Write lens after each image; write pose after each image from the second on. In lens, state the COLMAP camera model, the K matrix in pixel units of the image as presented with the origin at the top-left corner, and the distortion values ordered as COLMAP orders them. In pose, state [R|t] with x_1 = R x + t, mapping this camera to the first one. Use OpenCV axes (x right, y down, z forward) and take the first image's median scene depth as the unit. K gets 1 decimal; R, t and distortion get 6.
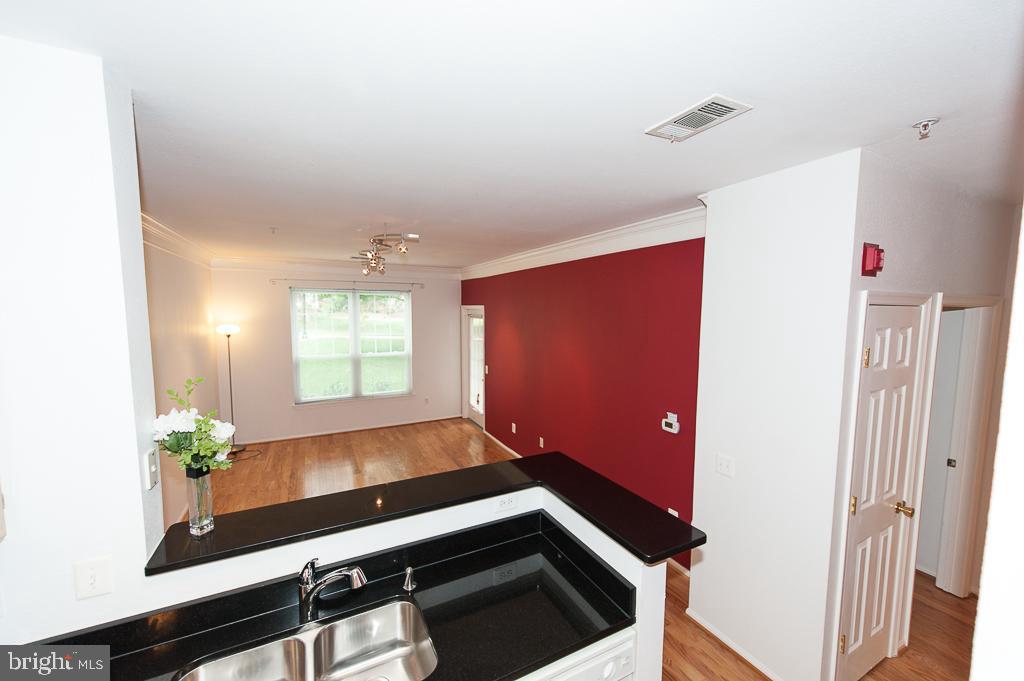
lens RADIAL K [[399.6, 0, 514.5], [0, 399.6, 345.2], [0, 0, 1]] dist [0.011939, -0.003042]
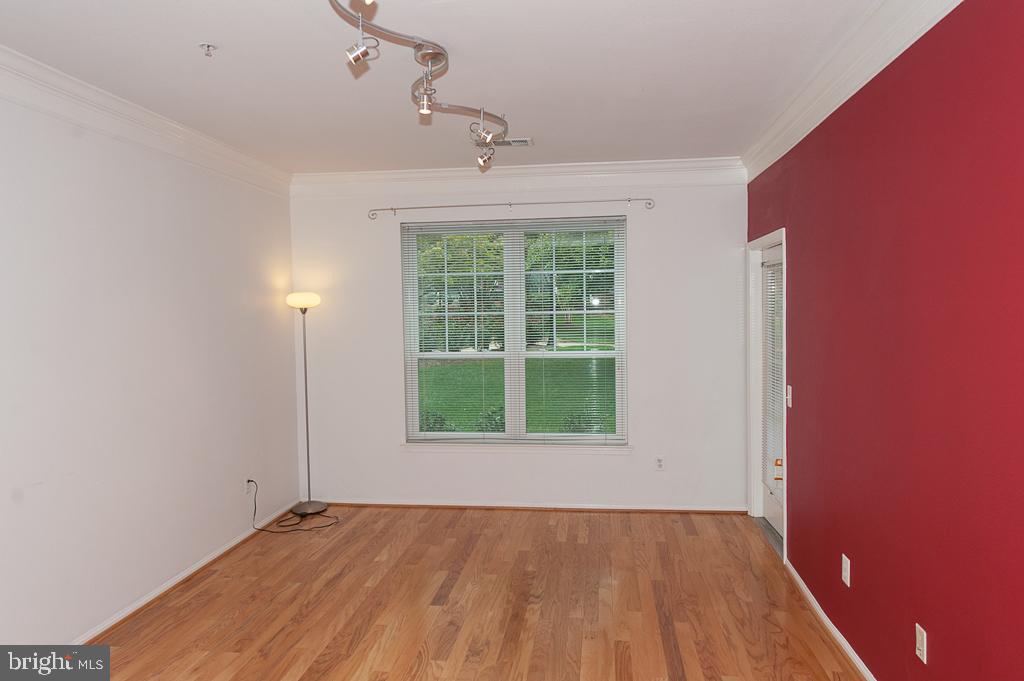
lens RADIAL K [[674.6, 0, 513.4], [0, 674.6, 335.5], [0, 0, 1]] dist [0.021551, -0.003115]
pose [[0.814246, -0.001407, -0.580519, 0.088108], [-0.029564, 0.998599, -0.043888, 0.040501], [0.579767, 0.052898, 0.813063, 0.326684]]
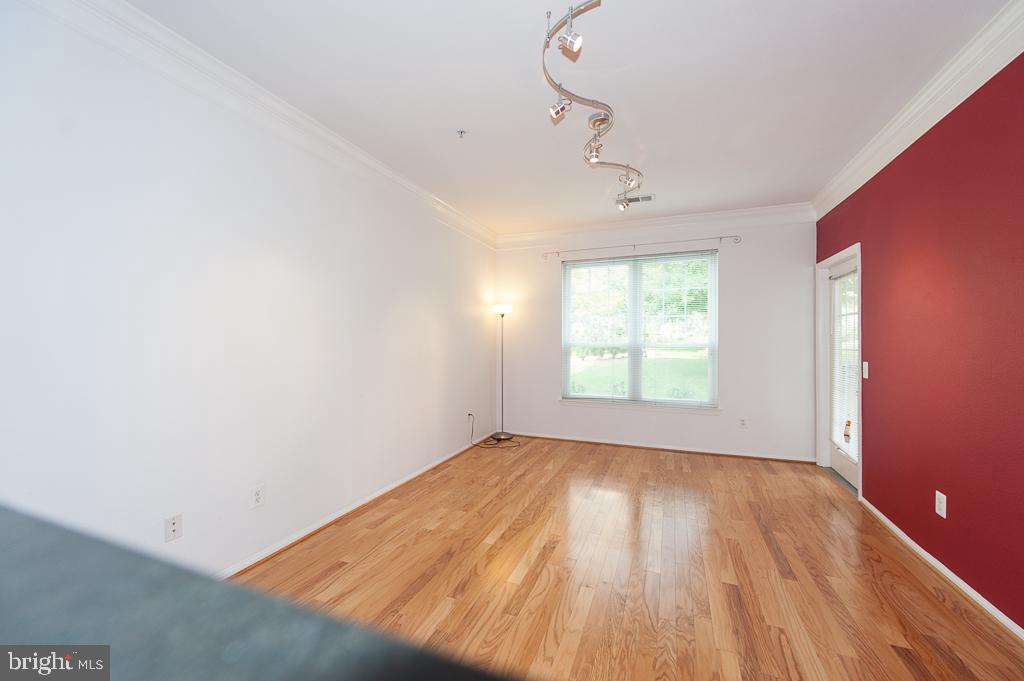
lens RADIAL K [[399.6, 0, 511.4], [0, 399.6, 340.1], [0, 0, 1]] dist [0.011939, -0.003042]
pose [[0.645429, -0.012081, -0.763725, 0.026882], [-0.065878, 0.995269, -0.071419, 0.088615], [0.760974, 0.096408, 0.641579, 0.349262]]
